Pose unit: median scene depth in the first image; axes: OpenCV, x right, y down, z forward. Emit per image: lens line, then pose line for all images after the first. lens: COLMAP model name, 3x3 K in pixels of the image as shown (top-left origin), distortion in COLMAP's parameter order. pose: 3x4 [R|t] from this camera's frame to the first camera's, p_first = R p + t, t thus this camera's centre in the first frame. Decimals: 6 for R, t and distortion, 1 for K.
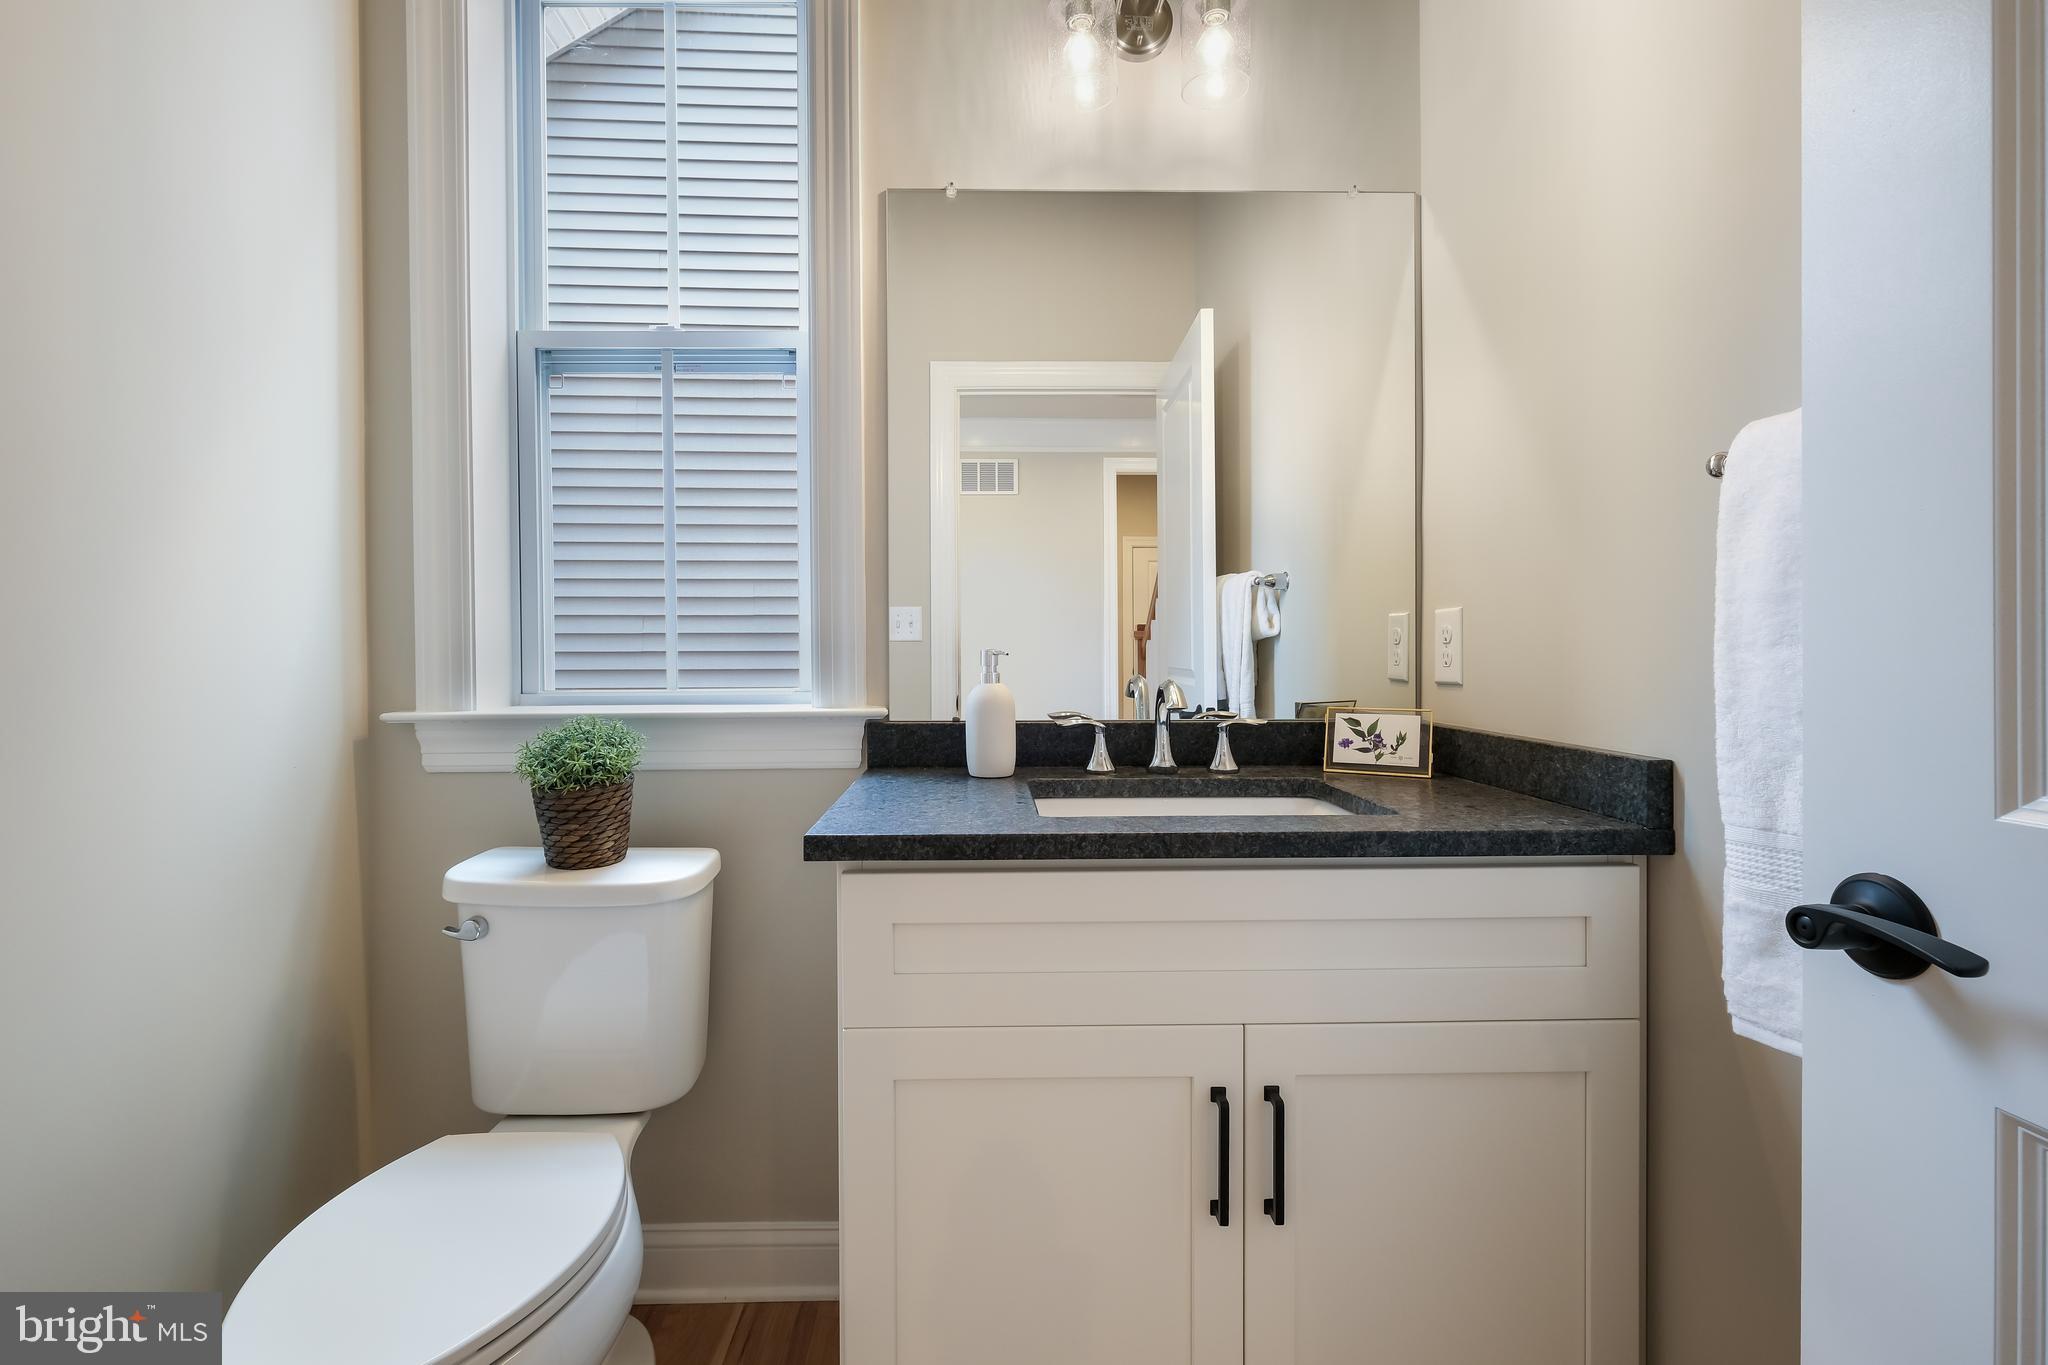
lens RADIAL K [[904.7, 0, 1015.9], [0, 904.7, 663.6], [0, 0, 1]] dist [0.008245, 0.000106]
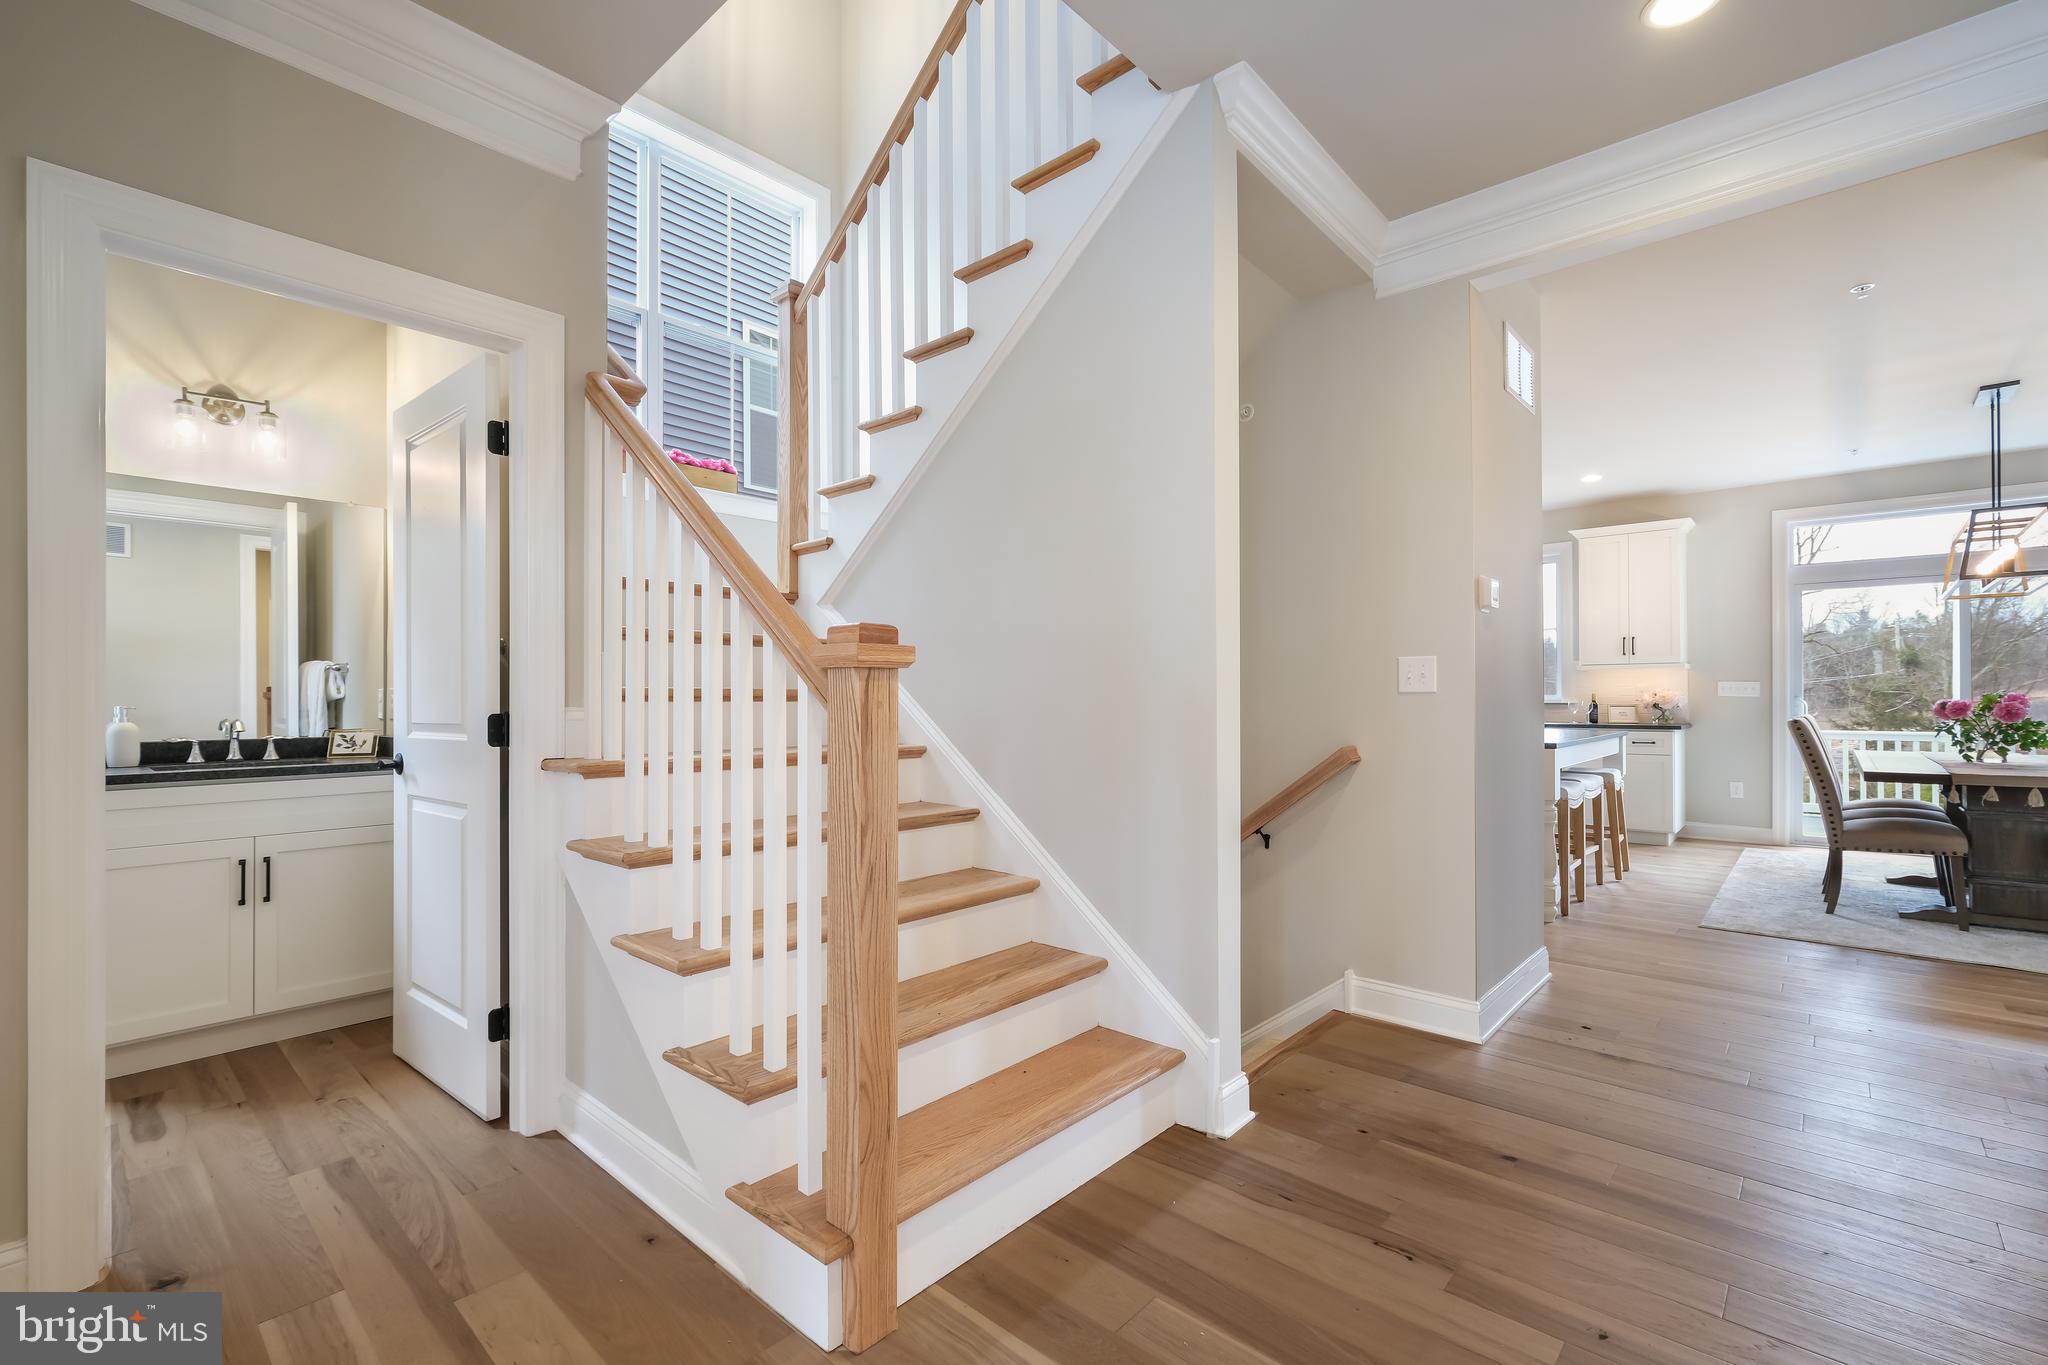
lens RADIAL K [[904.7, 0, 1027.5], [0, 904.7, 692.9], [0, 0, 1]] dist [0.008245, 0.000106]
pose [[0.706944, 0.007508, 0.707229, -0.038629], [0.015296, 0.999547, -0.025901, 0.040381], [-0.707104, 0.029129, 0.706509, -1.896555]]
